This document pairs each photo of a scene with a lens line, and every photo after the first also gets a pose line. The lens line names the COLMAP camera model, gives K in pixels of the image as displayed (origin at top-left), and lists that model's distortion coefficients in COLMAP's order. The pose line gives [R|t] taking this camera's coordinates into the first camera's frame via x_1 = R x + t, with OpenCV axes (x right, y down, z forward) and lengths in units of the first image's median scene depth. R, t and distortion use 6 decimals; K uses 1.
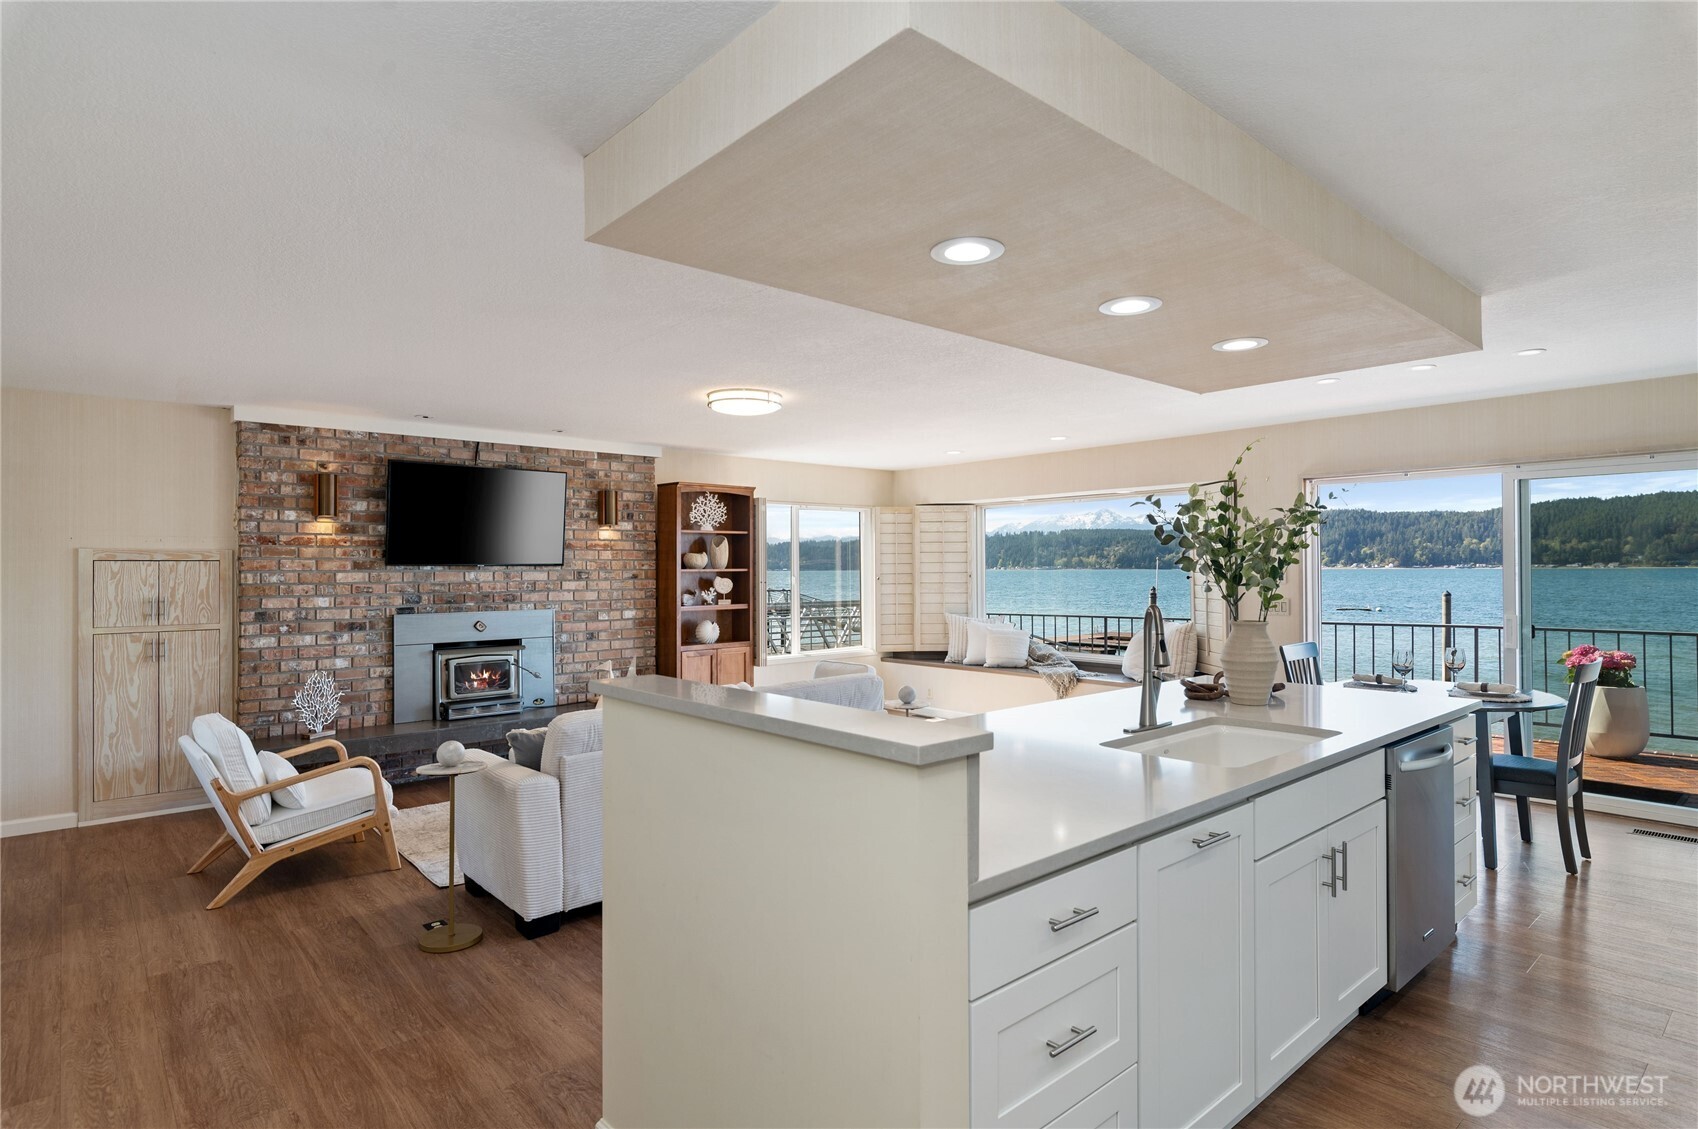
lens RADIAL K [[897.2, 0, 849.0], [0, 897.2, 564.5], [0, 0, 1]] dist [0.001877, -0.000143]
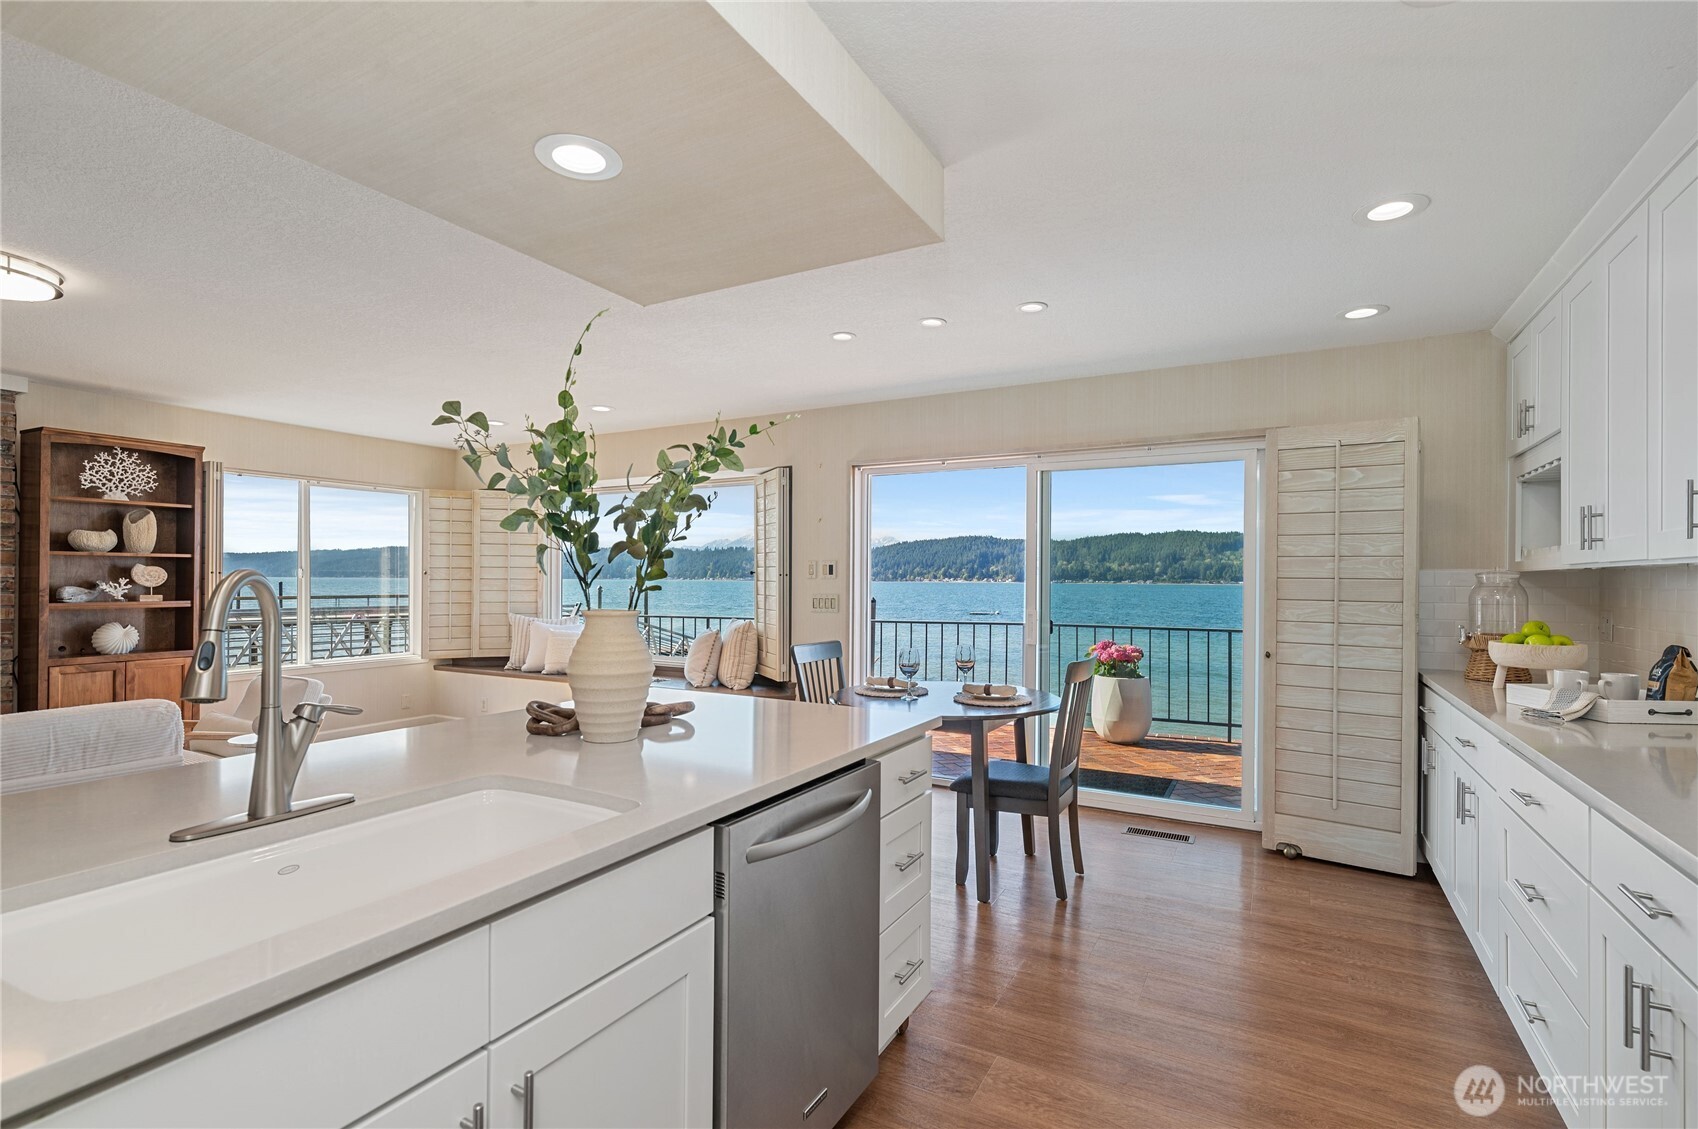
lens RADIAL K [[792.5, 0, 850.6], [0, 792.5, 576.5], [0, 0, 1]] dist [0.001533, -0.000029]
pose [[0.941112, 0.013337, 0.337831, 0.208718], [-0.013703, 0.999905, -0.001302, 0.018977], [-0.337816, -0.003404, 0.941206, 0.206427]]
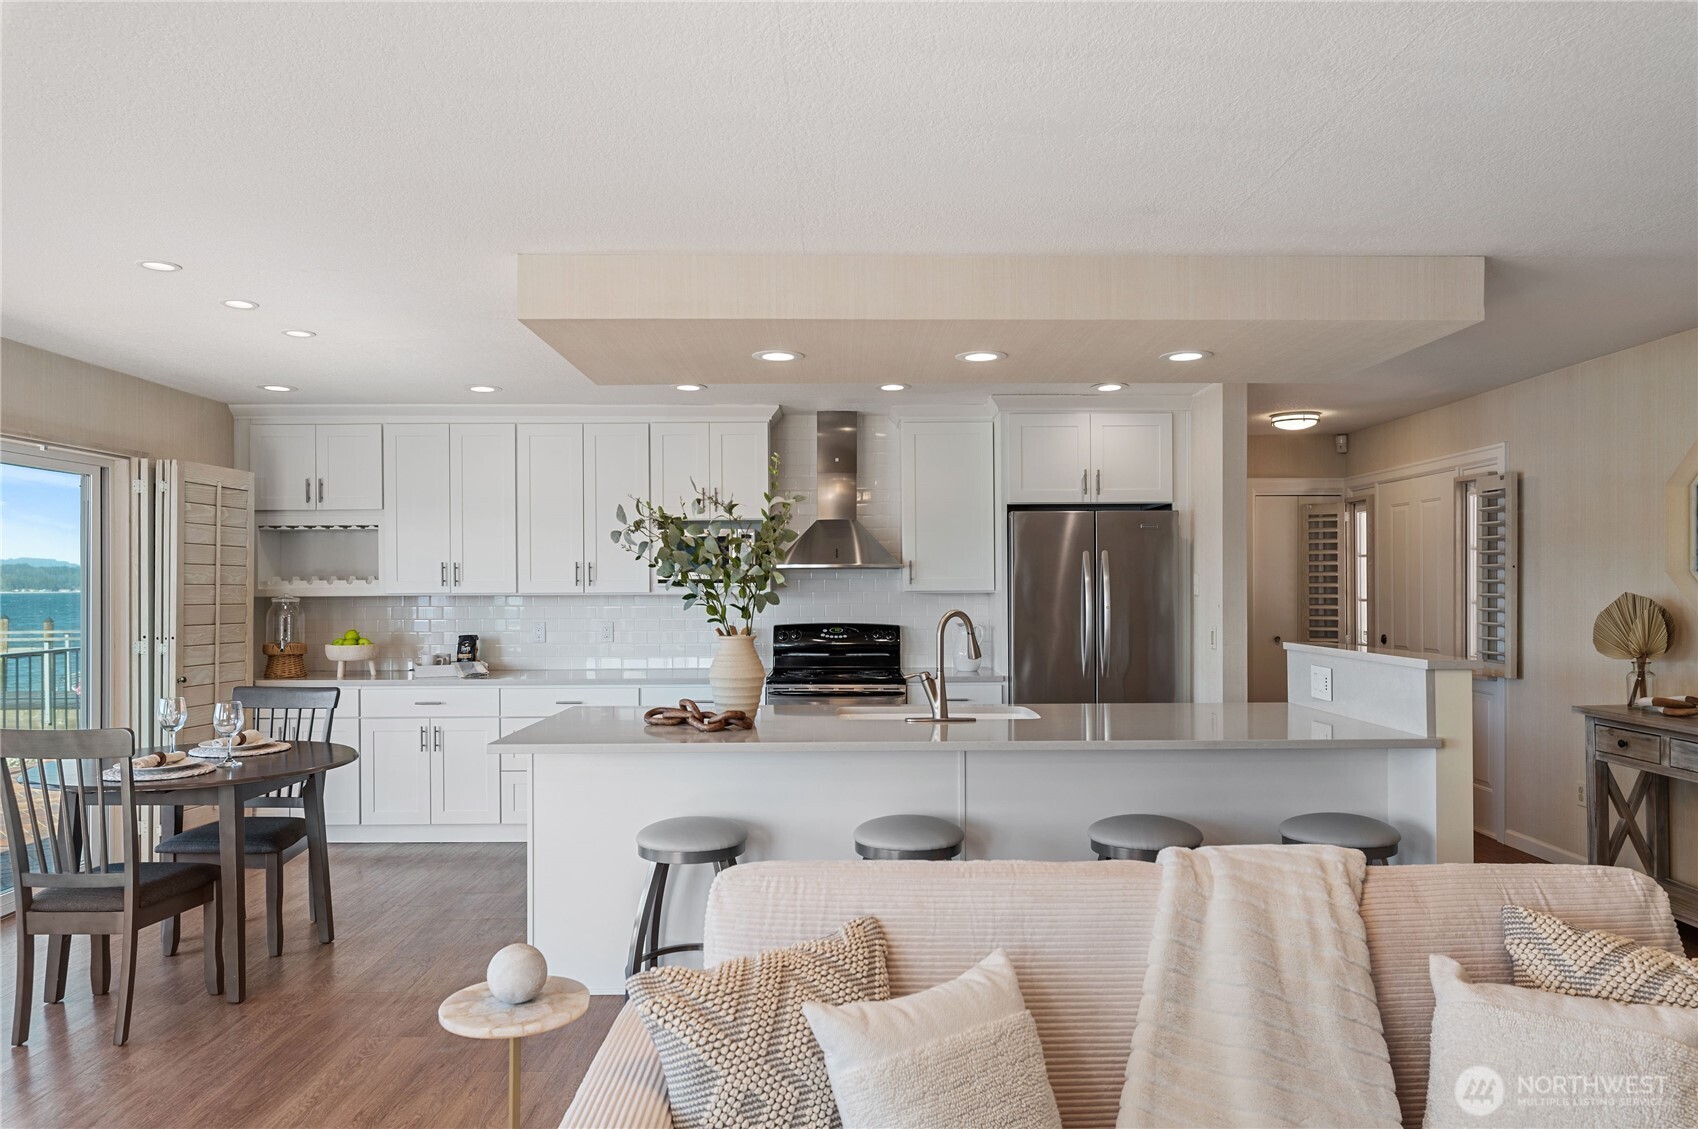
lens RADIAL K [[1084.0, 0, 851.4], [0, 1084.0, 582.7], [0, 0, 1]] dist [0.007653, 0.001904]
pose [[-0.762533, 0.014766, 0.646781, -0.204391], [0.010932, 0.999891, -0.009938, 0.012117], [-0.646857, -0.000507, -0.762611, 0.923548]]
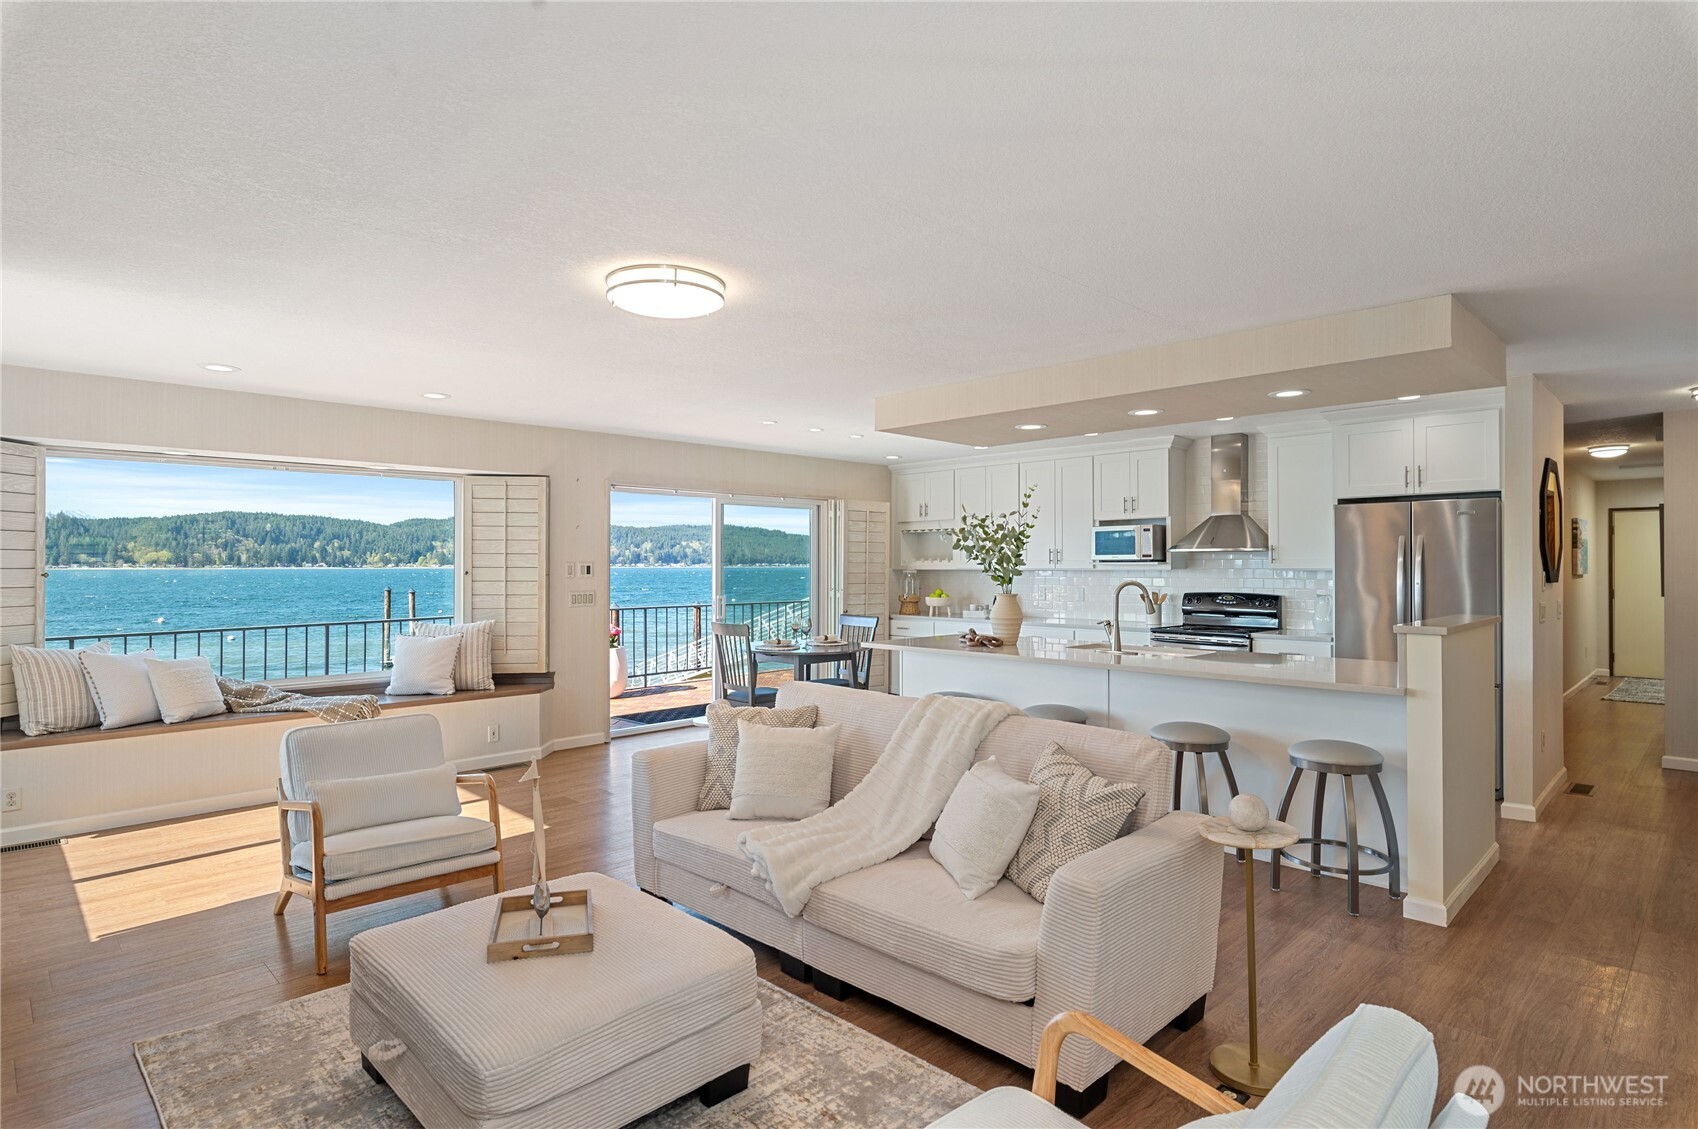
lens RADIAL K [[863.7, 0, 875.7], [0, 863.7, 566.6], [0, 0, 1]] dist [-0.035251, 0.000009]
pose [[-0.088166, 0.008782, 0.996067, -0.553444], [0.000456, 0.999961, -0.008776, 0.016674], [-0.996106, -0.000319, -0.088167, 0.702604]]
